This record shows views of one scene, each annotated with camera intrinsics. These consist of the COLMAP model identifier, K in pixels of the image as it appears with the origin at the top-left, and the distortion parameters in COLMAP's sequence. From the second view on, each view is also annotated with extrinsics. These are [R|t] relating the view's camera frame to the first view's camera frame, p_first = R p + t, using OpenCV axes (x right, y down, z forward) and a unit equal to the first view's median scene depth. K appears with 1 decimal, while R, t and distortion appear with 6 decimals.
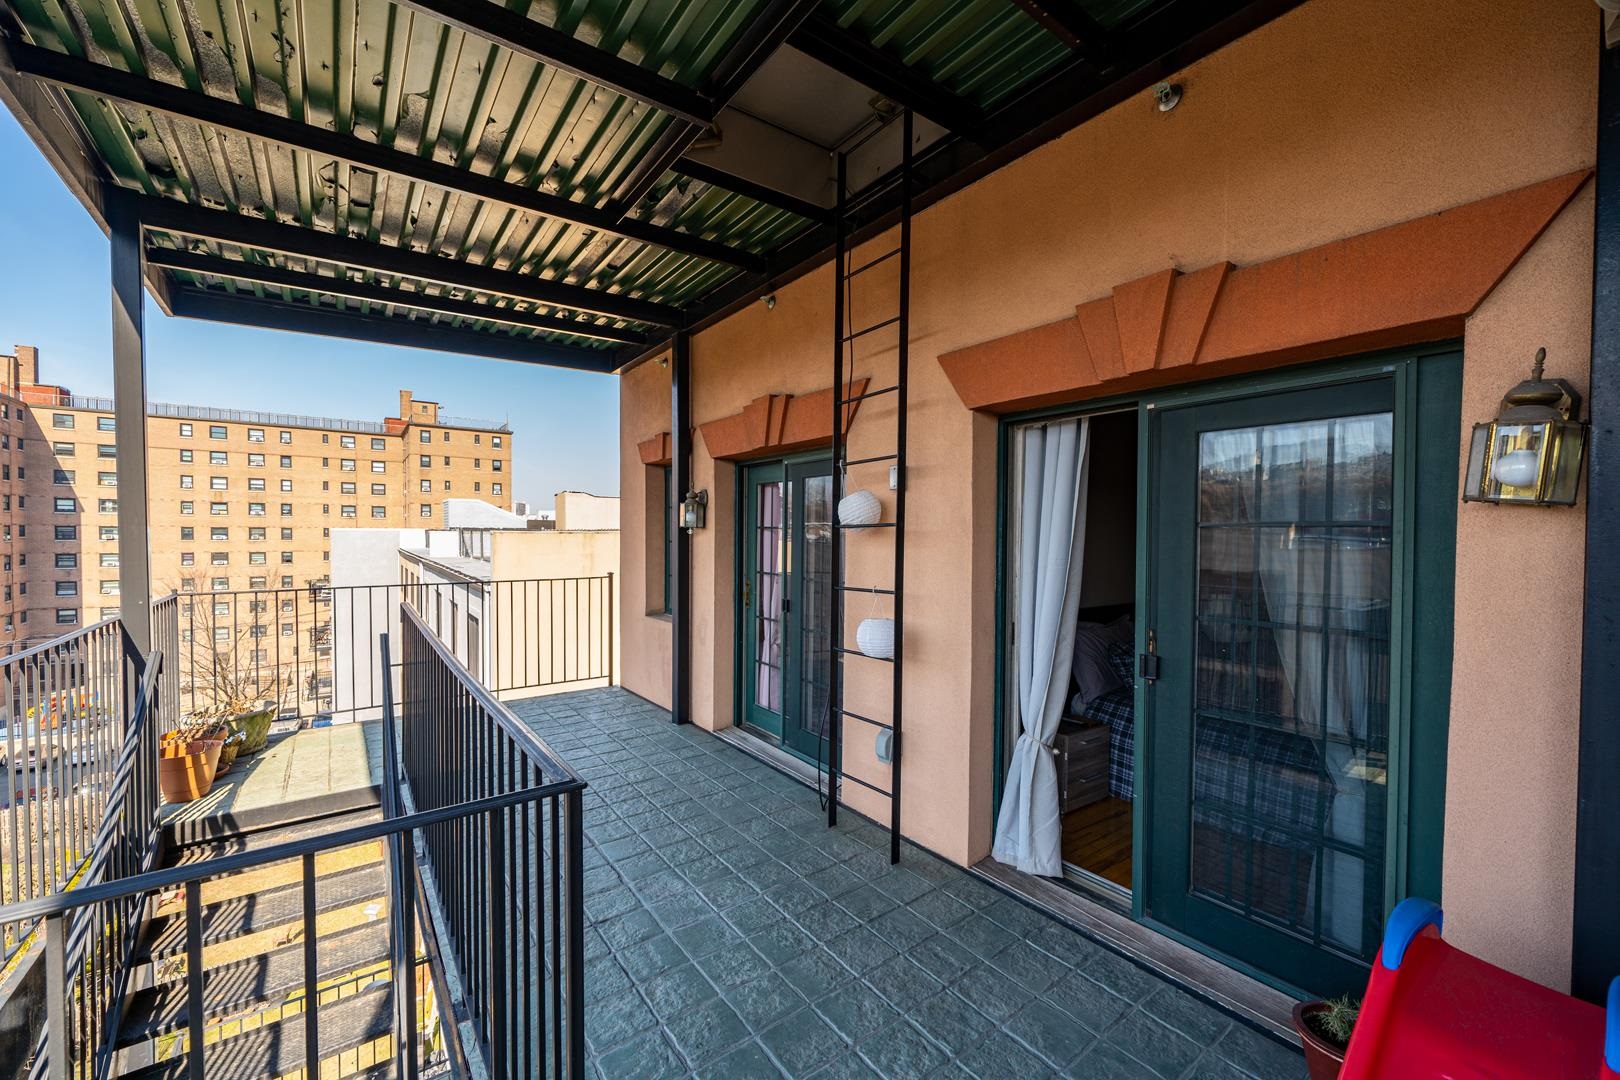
lens RADIAL K [[646.6, 0, 810.0], [0, 646.6, 540.0], [0, 0, 1]] dist [0.000214, -0.000273]
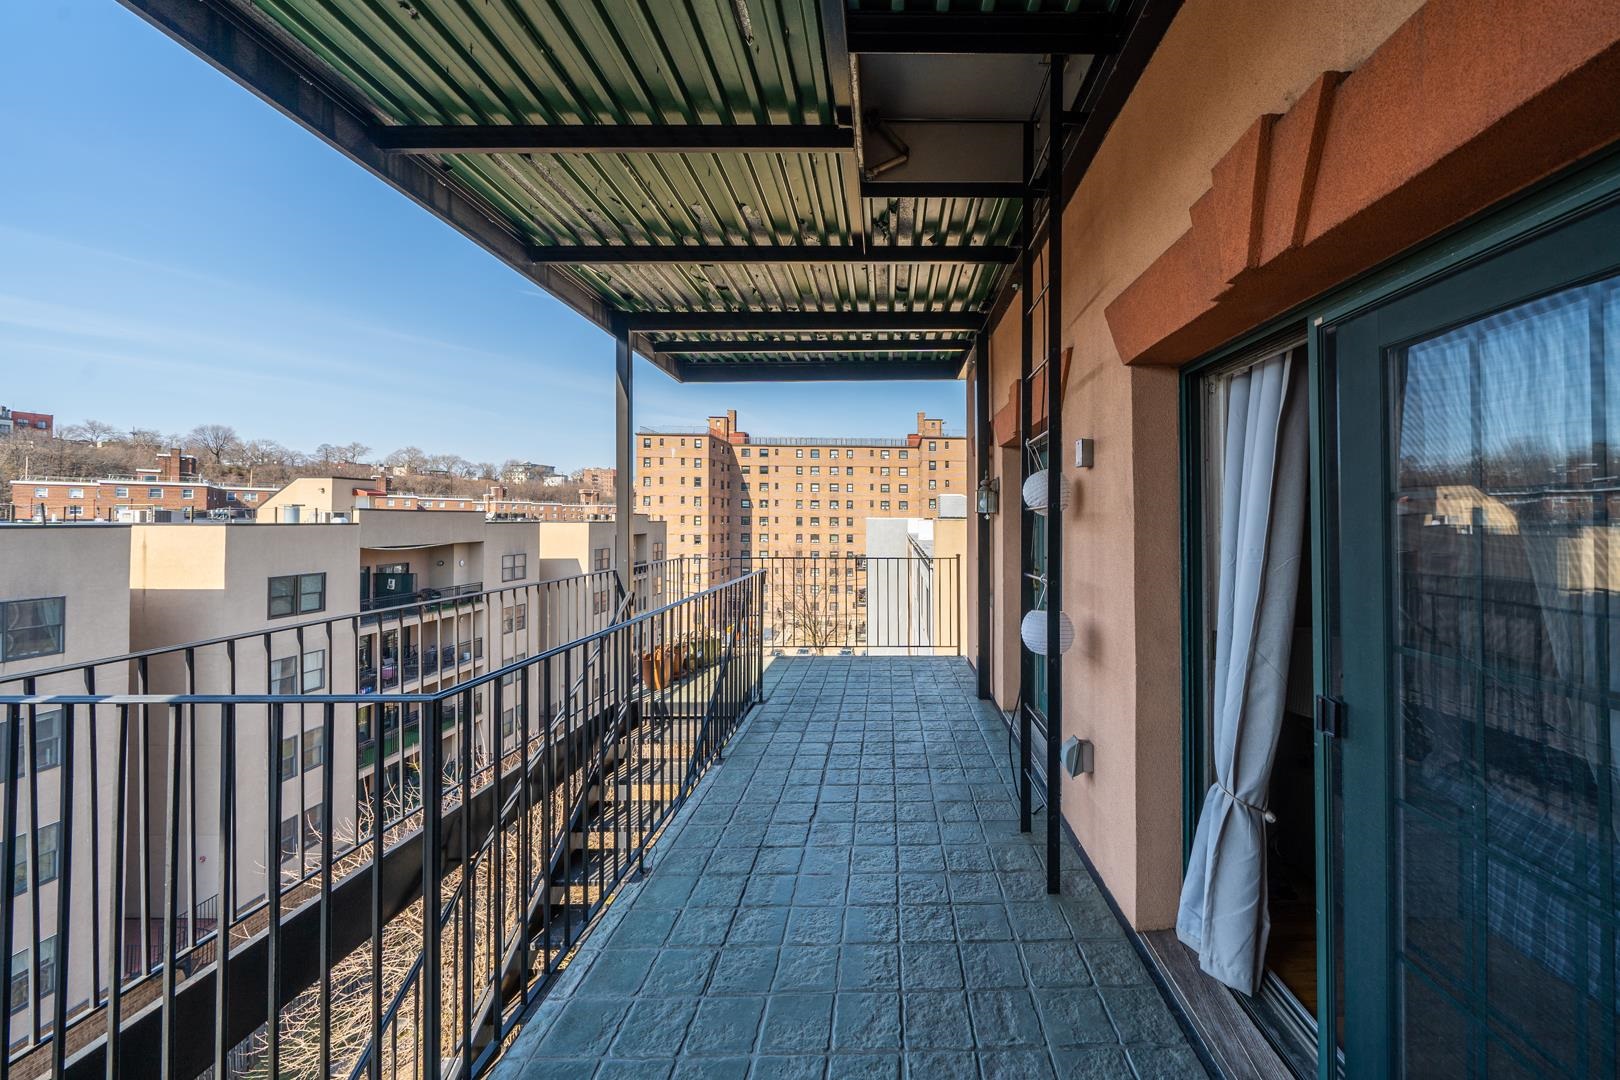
lens RADIAL K [[586.7, 0, 889.2], [0, 586.7, 503.7], [0, 0, 1]] dist [-0.001819, -0.000112]
pose [[0.810277, -0.015106, -0.585852, 0.217811], [-0.009644, 0.999189, -0.039102, 0.003846], [0.585967, 0.037334, 0.809474, 0.108147]]
